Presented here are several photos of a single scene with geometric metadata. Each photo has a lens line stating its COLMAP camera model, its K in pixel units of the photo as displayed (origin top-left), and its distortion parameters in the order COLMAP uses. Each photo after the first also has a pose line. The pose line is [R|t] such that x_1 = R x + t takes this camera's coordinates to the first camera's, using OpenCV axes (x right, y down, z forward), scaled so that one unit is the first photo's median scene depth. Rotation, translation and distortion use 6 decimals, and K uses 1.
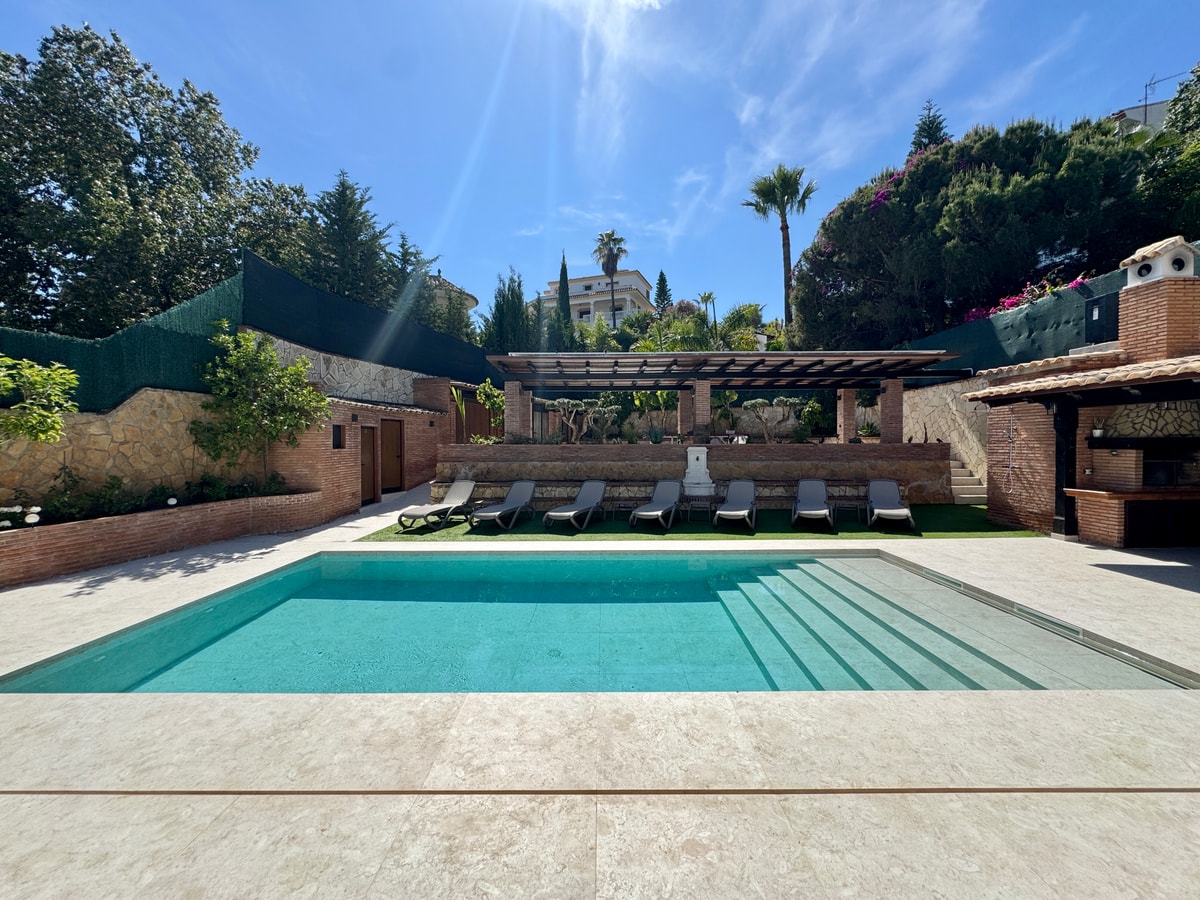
lens RADIAL K [[480.3, 0, 599.1], [0, 480.3, 449.3], [0, 0, 1]] dist [-0.004262, 0.000787]
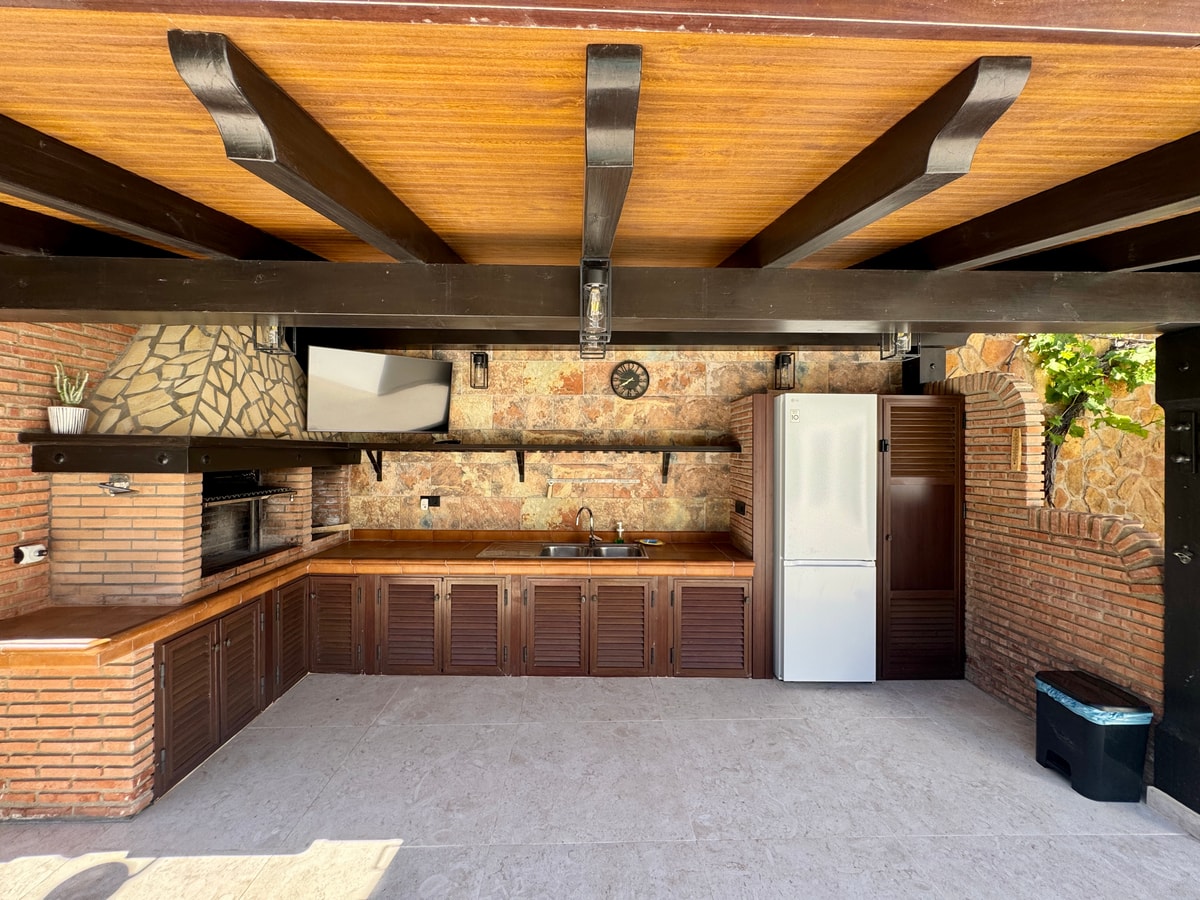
lens RADIAL K [[480.3, 0, 598.8], [0, 480.3, 450.4], [0, 0, 1]] dist [-0.004262, 0.000787]
pose [[-0.038486, 0.006782, 0.999236, 0.548109], [0.009693, 0.999932, -0.006413, -0.007005], [-0.999212, 0.009439, -0.038549, 0.510139]]
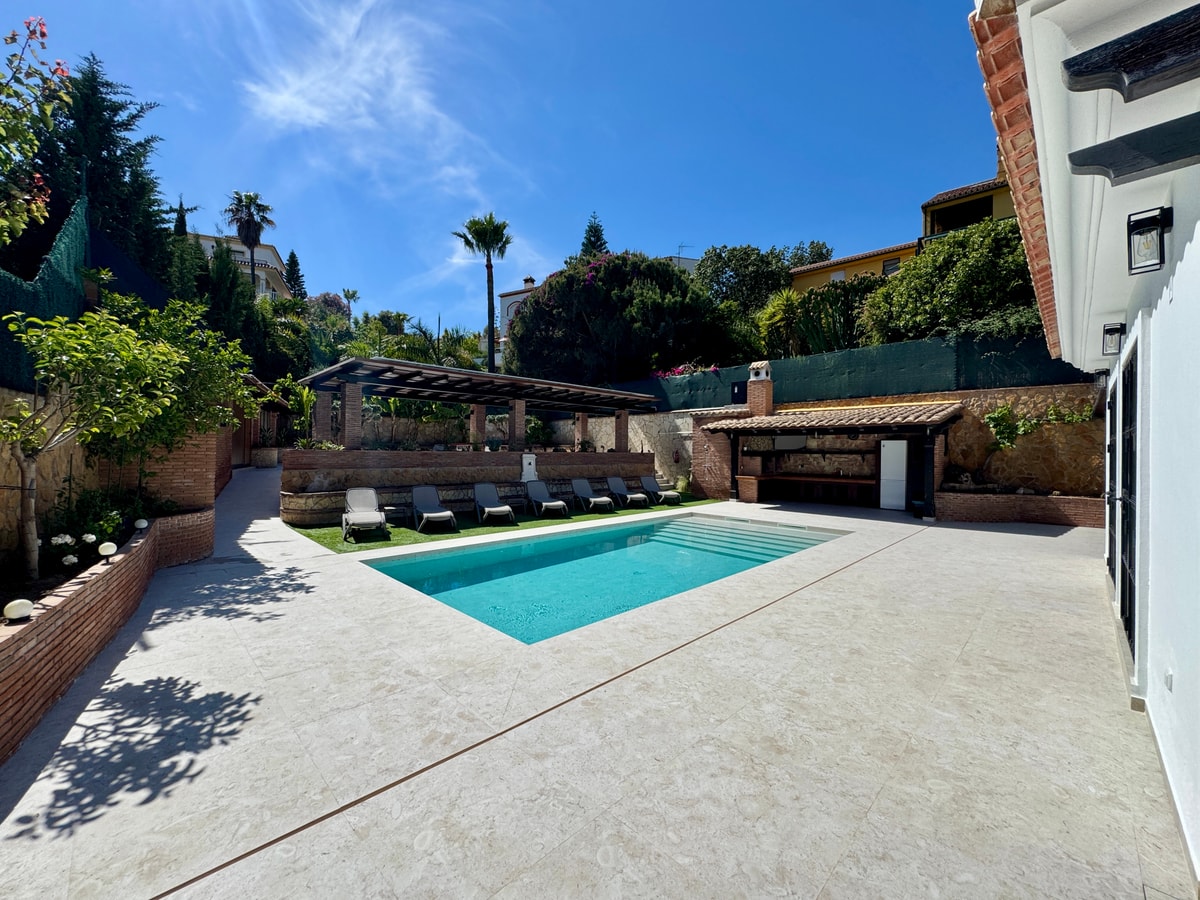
lens RADIAL K [[480.3, 0, 599.7], [0, 480.3, 448.2], [0, 0, 1]] dist [-0.004262, 0.000787]
pose [[0.703096, 0.015529, 0.710925, -0.654456], [-0.001814, 0.999797, -0.020044, 0.004929], [-0.711093, 0.012803, 0.702982, -0.009367]]
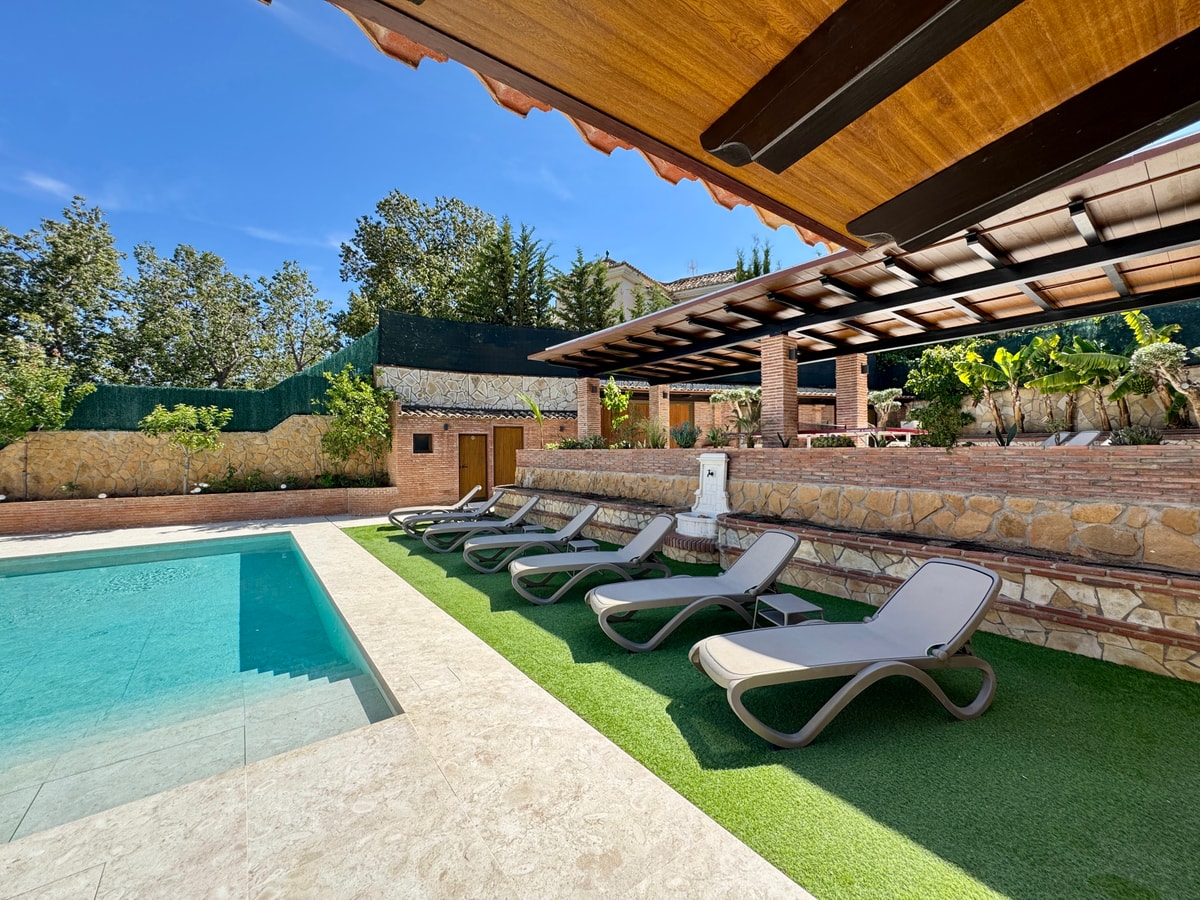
lens RADIAL K [[480.3, 0, 600.2], [0, 480.3, 450.8], [0, 0, 1]] dist [-0.004262, 0.000787]
pose [[0.600511, 0.002049, -0.799614, 0.705299], [-0.004606, 0.999989, -0.000897, -0.008285], [0.799603, 0.004221, 0.600514, 0.627608]]
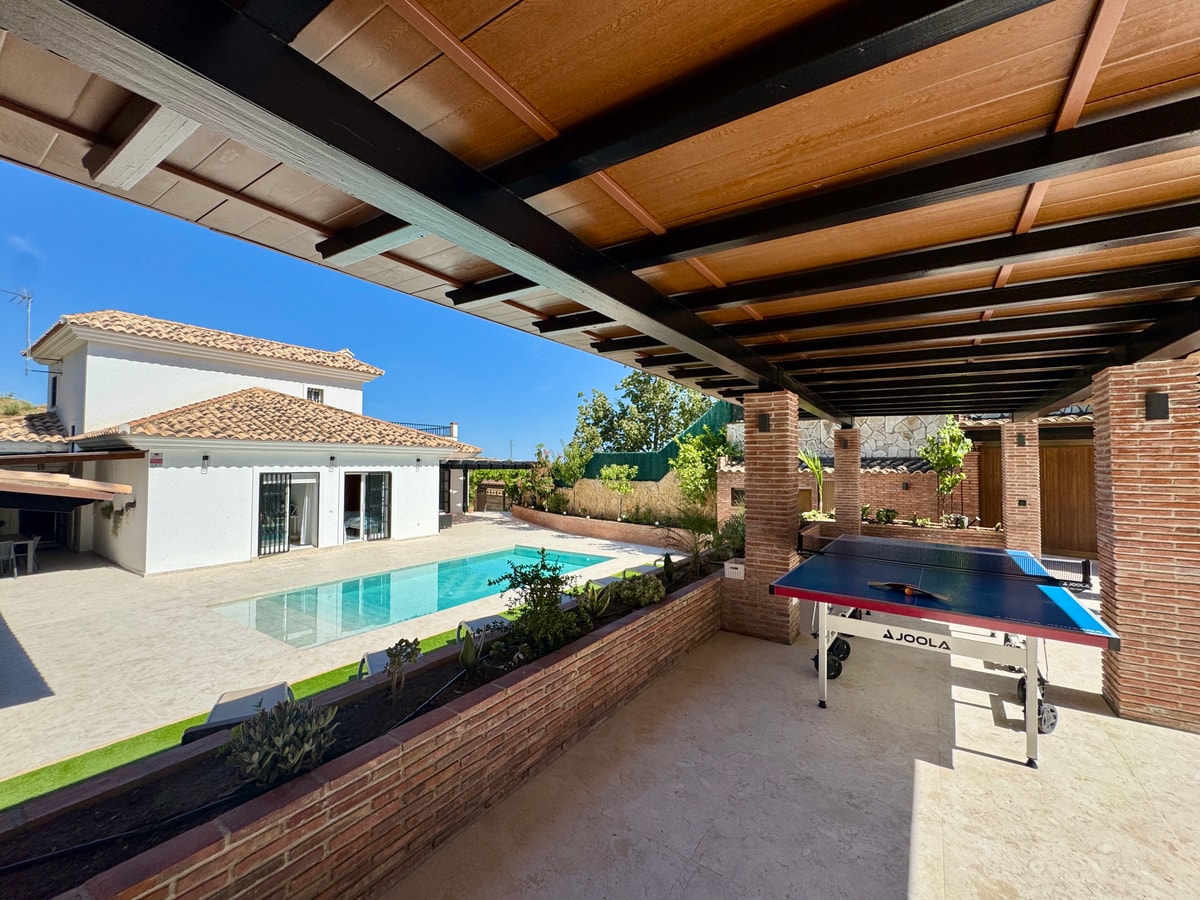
lens RADIAL K [[480.3, 0, 600.0], [0, 480.3, 449.7], [0, 0, 1]] dist [-0.004262, 0.000787]
pose [[-0.559497, -0.024886, -0.828459, 0.734205], [-0.013543, 0.999690, -0.020884, -0.120829], [0.828722, -0.000465, -0.559660, 1.409838]]
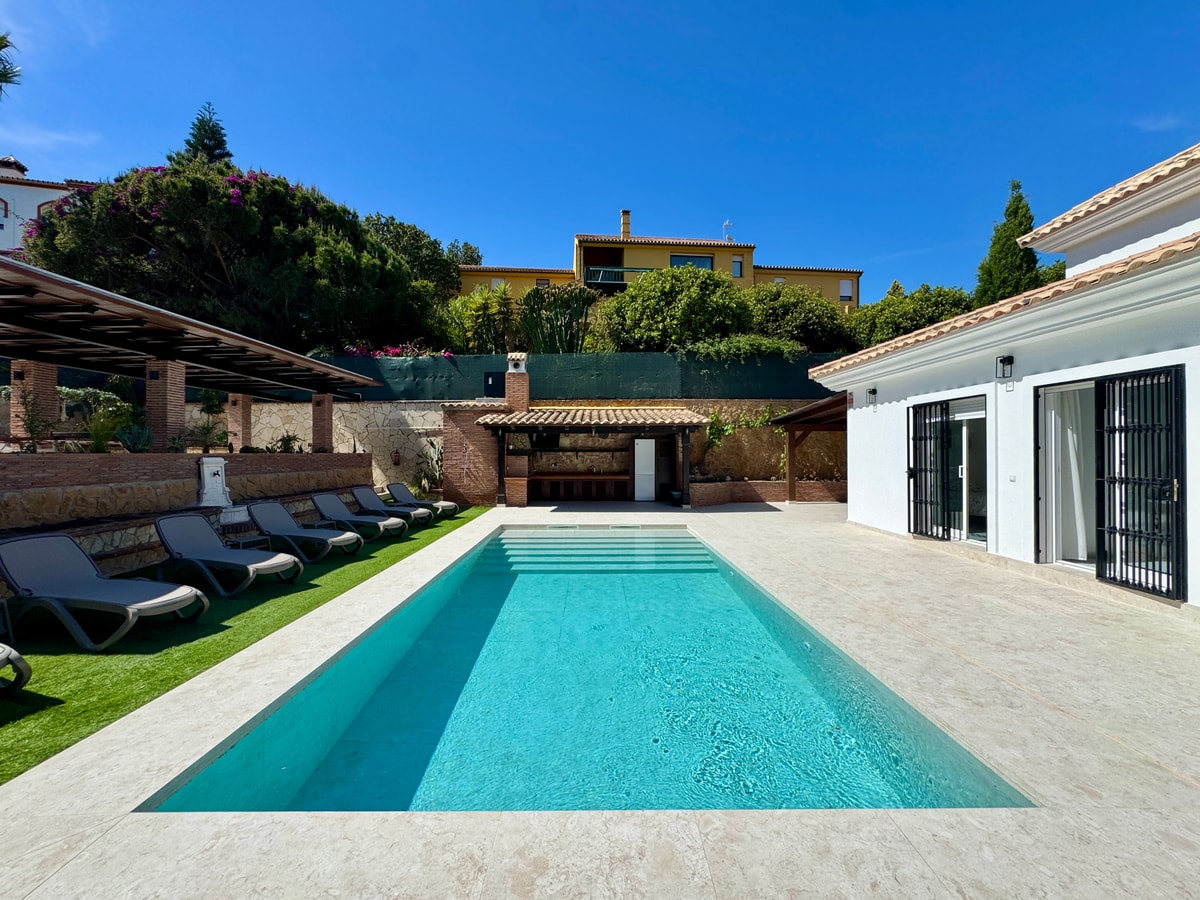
lens RADIAL K [[480.3, 0, 600.7], [0, 480.3, 447.6], [0, 0, 1]] dist [-0.004262, 0.000787]
pose [[-0.017510, 0.014657, 0.999739, -0.622570], [0.016462, 0.999761, -0.014369, 0.000269], [-0.999711, 0.016206, -0.017747, 0.508054]]
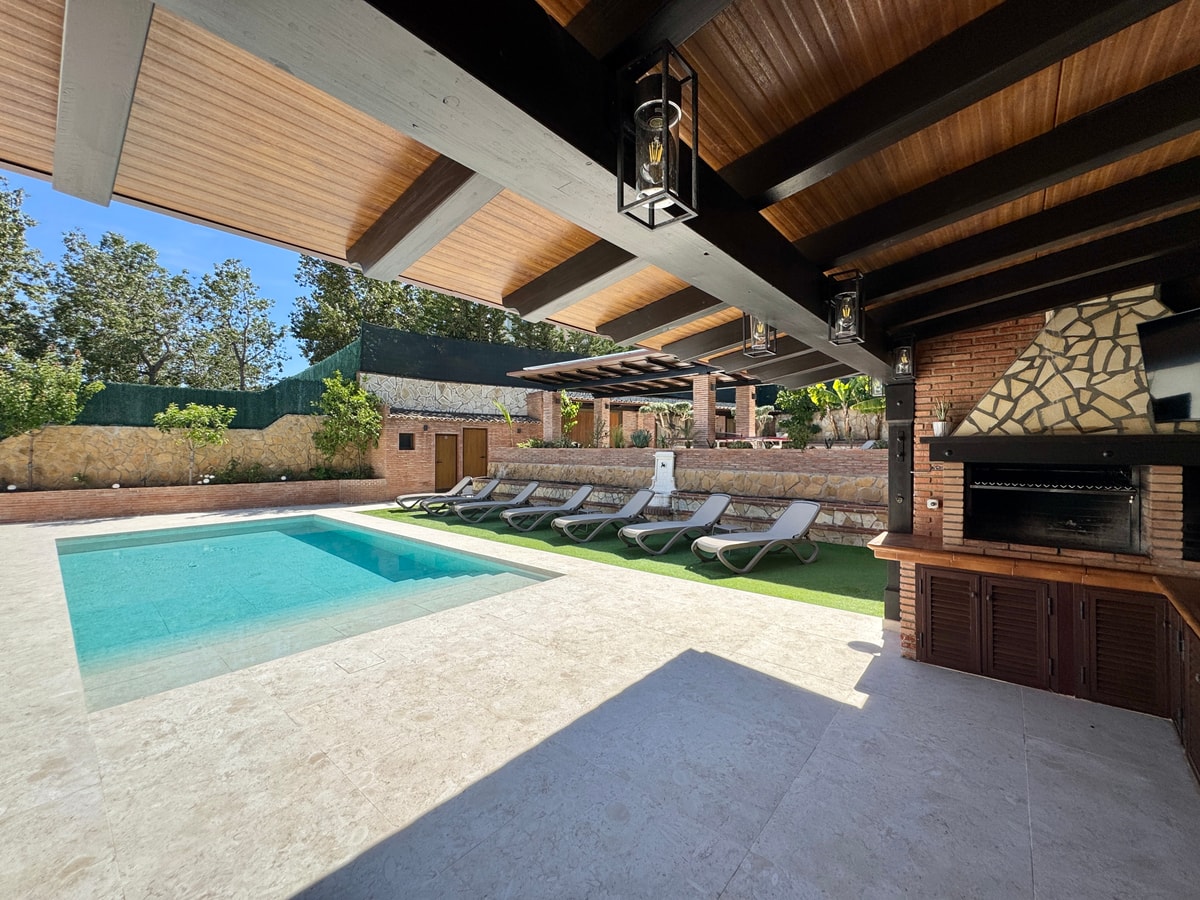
lens RADIAL K [[480.3, 0, 600.0], [0, 480.3, 449.6], [0, 0, 1]] dist [-0.004262, 0.000787]
pose [[0.763299, 0.007401, -0.646003, 0.816333], [-0.014425, 0.999880, -0.005590, -0.002753], [0.645884, 0.013585, 0.763315, 0.283364]]
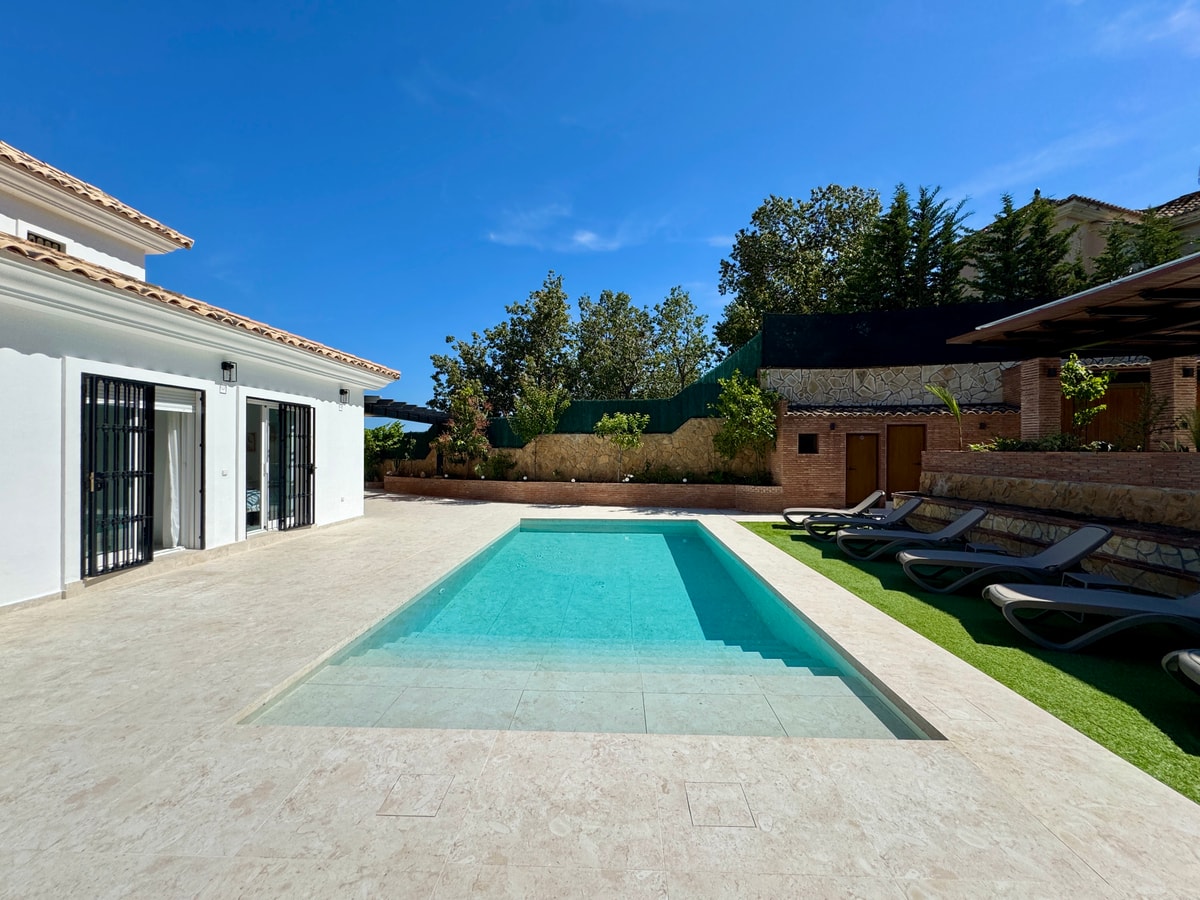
lens RADIAL K [[480.3, 0, 599.9], [0, 480.3, 449.0], [0, 0, 1]] dist [-0.004262, 0.000787]
pose [[-0.037547, 0.001320, -0.999294, 0.671732], [-0.017700, 0.999841, 0.001986, -0.005601], [0.999138, 0.017762, -0.037518, 0.527169]]
